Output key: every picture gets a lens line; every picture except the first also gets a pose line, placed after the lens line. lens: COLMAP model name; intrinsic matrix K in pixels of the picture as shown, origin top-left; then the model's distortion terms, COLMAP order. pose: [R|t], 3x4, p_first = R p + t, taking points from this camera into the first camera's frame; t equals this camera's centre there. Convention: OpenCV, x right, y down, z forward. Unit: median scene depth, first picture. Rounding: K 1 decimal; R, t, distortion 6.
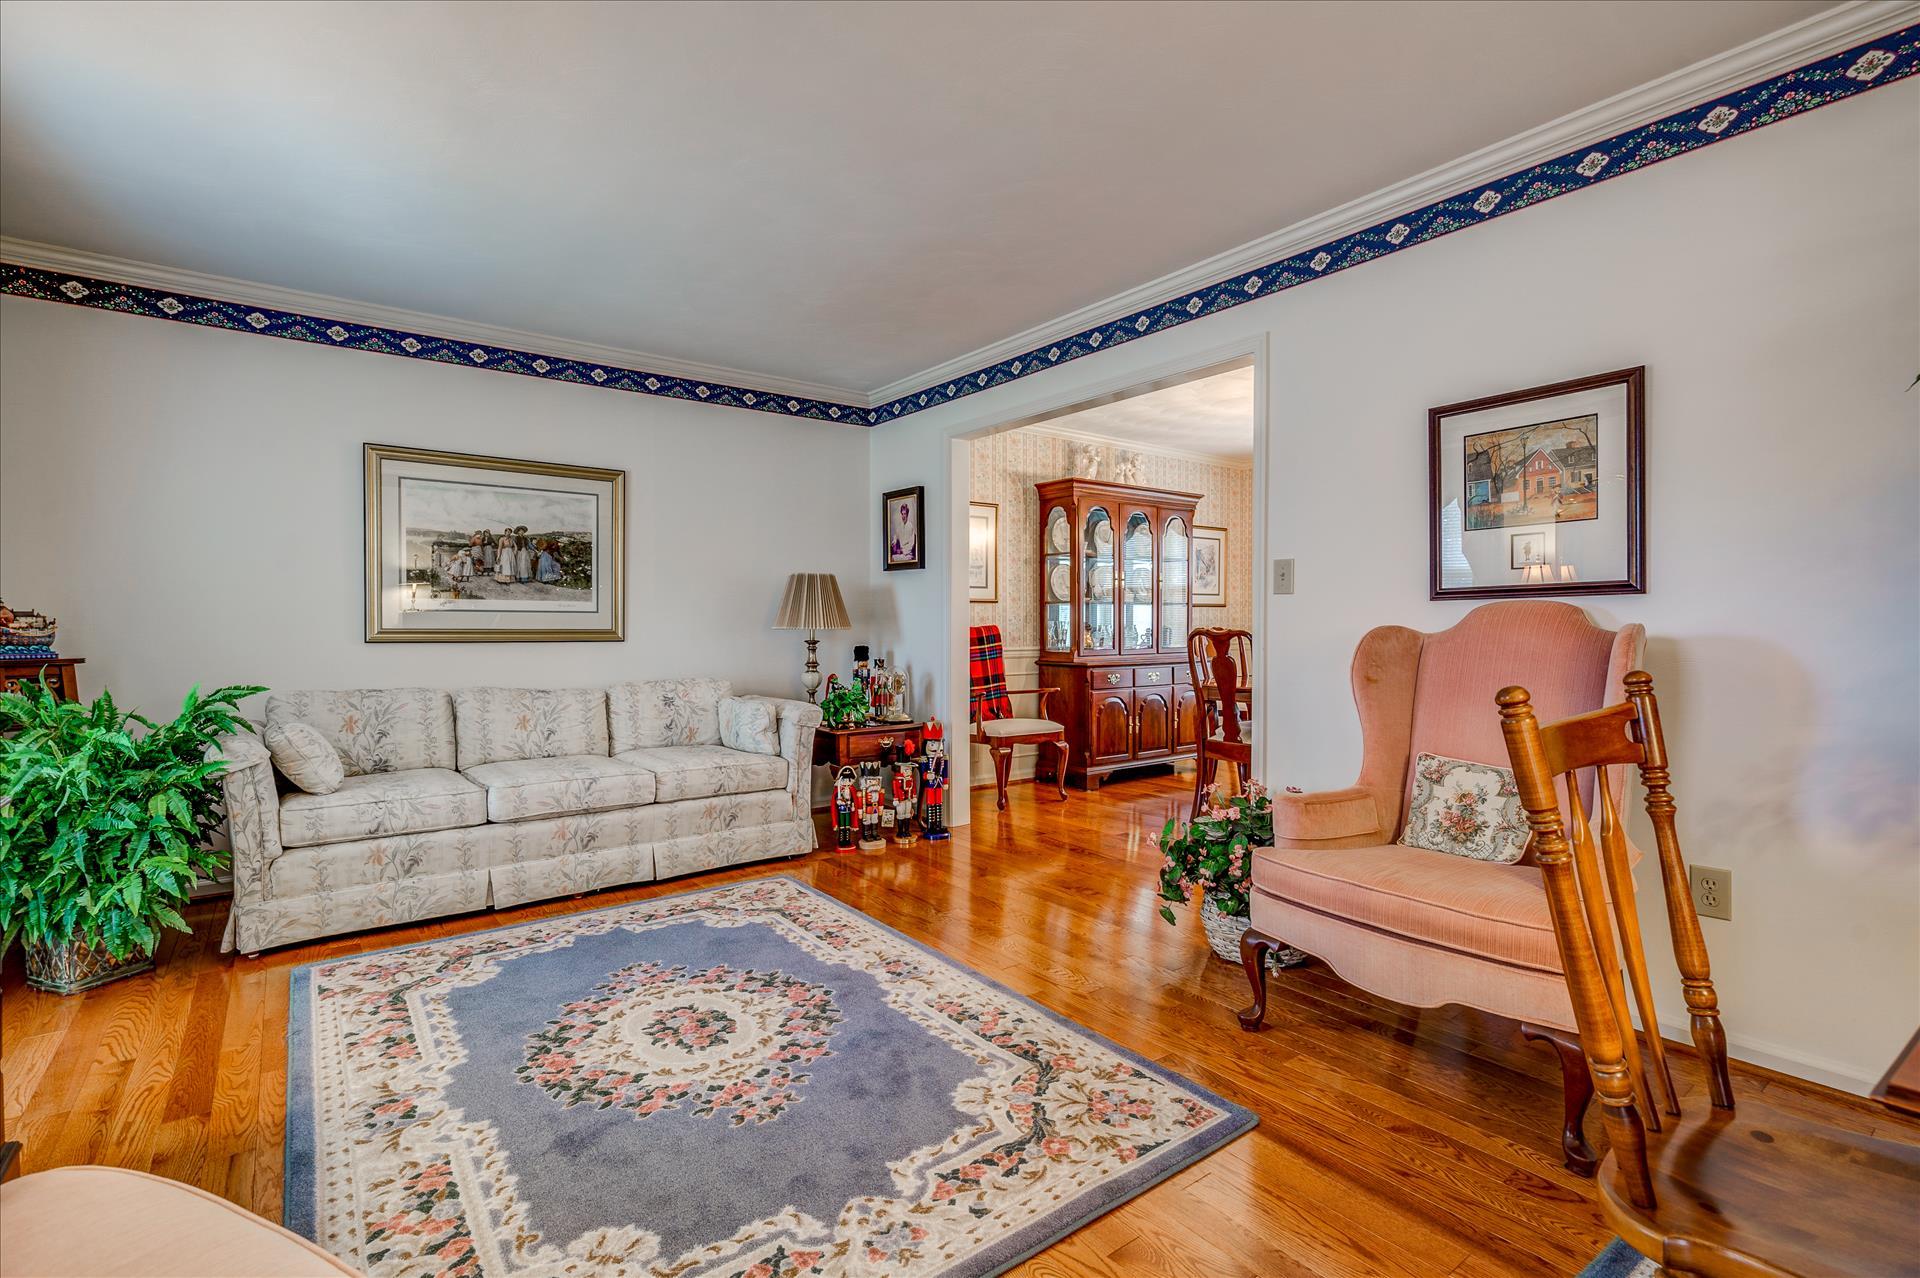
lens RADIAL K [[891.3, 0, 964.3], [0, 891.3, 611.8], [0, 0, 1]] dist [0.001883, 0.000151]
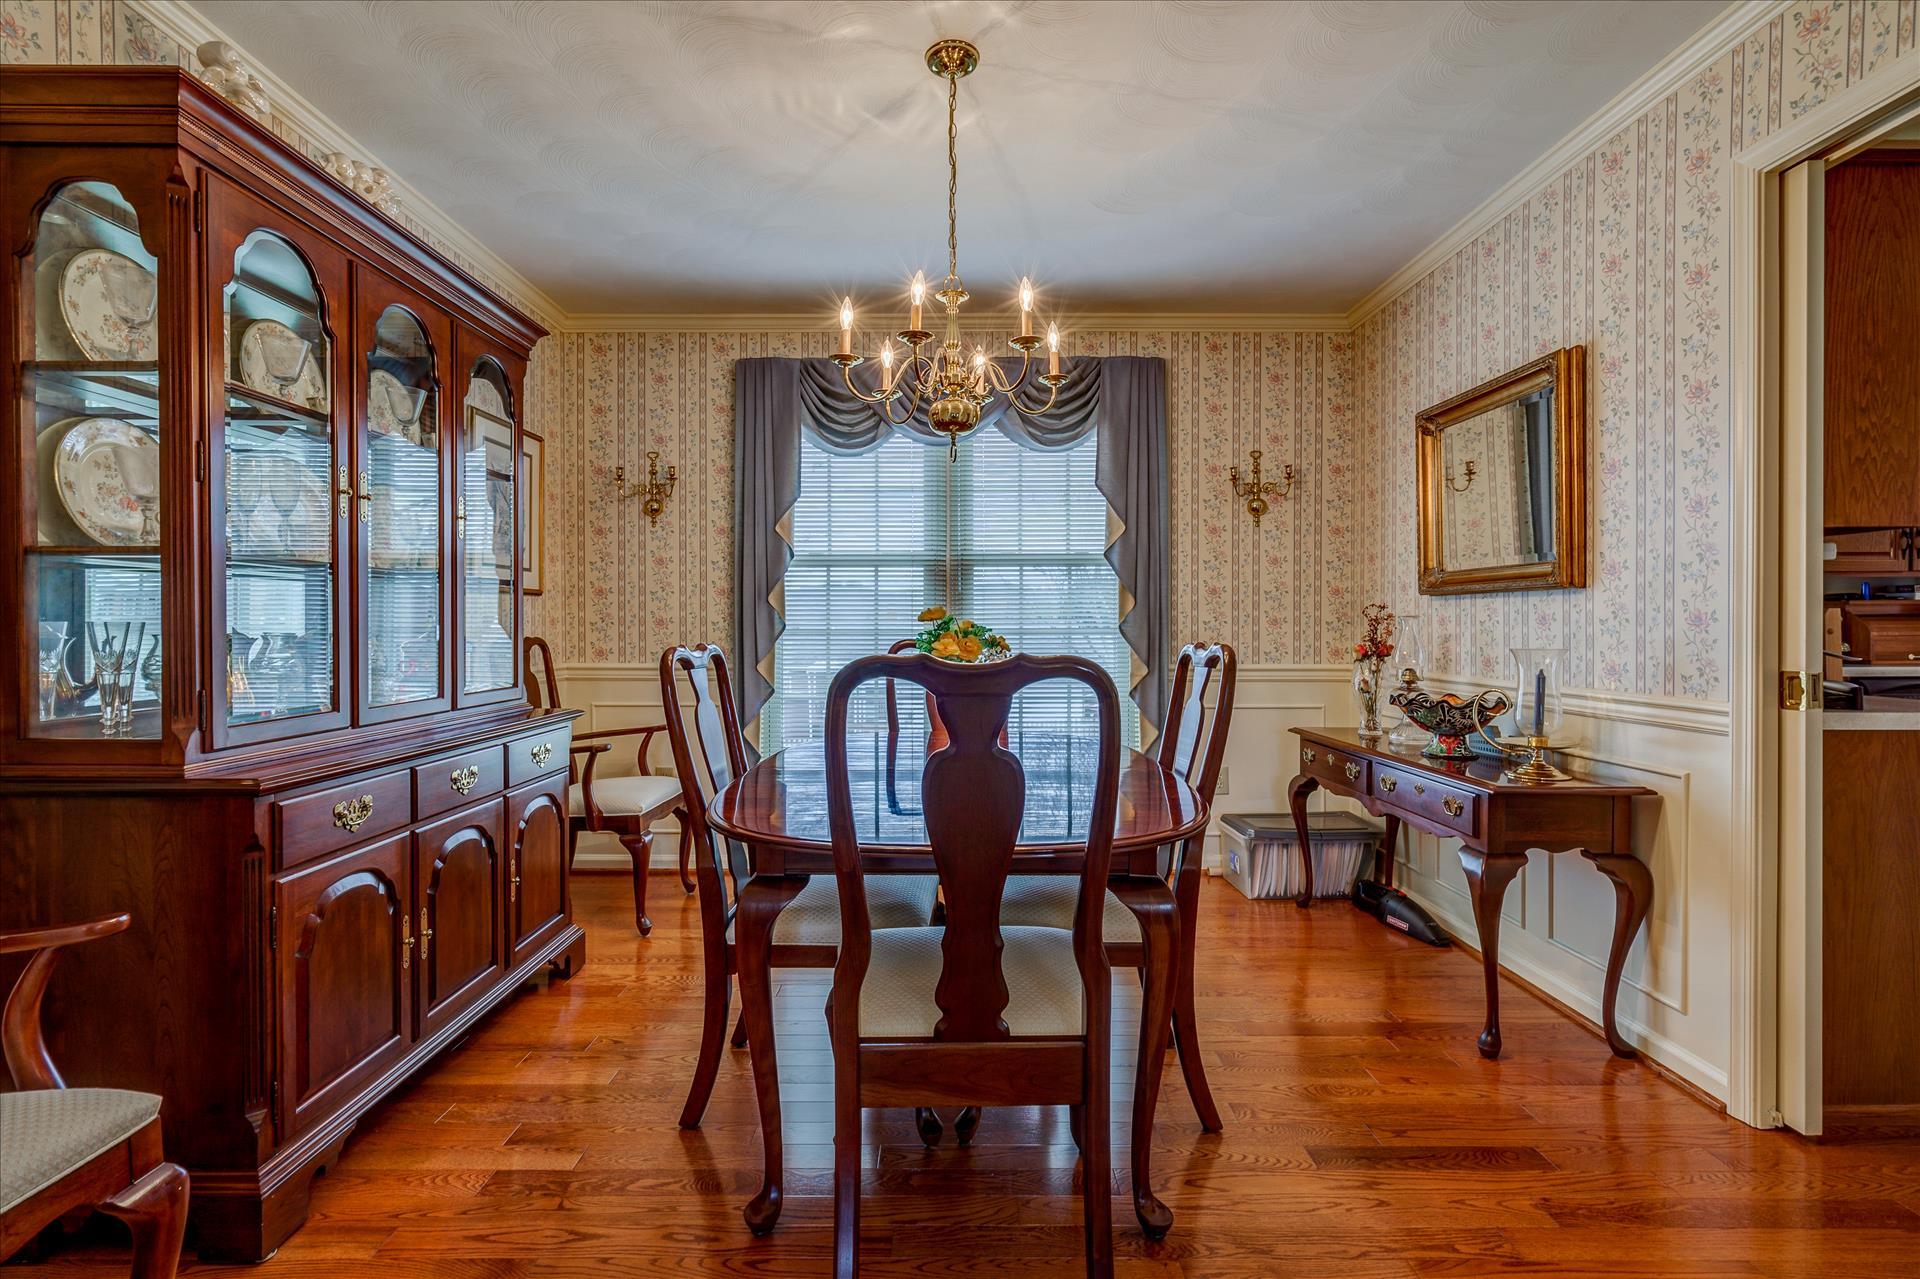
lens RADIAL K [[891.3, 0, 964.3], [0, 891.3, 612.3], [0, 0, 1]] dist [0.001883, 0.000151]
pose [[0.594846, 0.015126, 0.803698, 0.046180], [-0.010506, 0.999884, -0.011042, 0.008302], [-0.803771, -0.001875, 0.594935, 0.644239]]
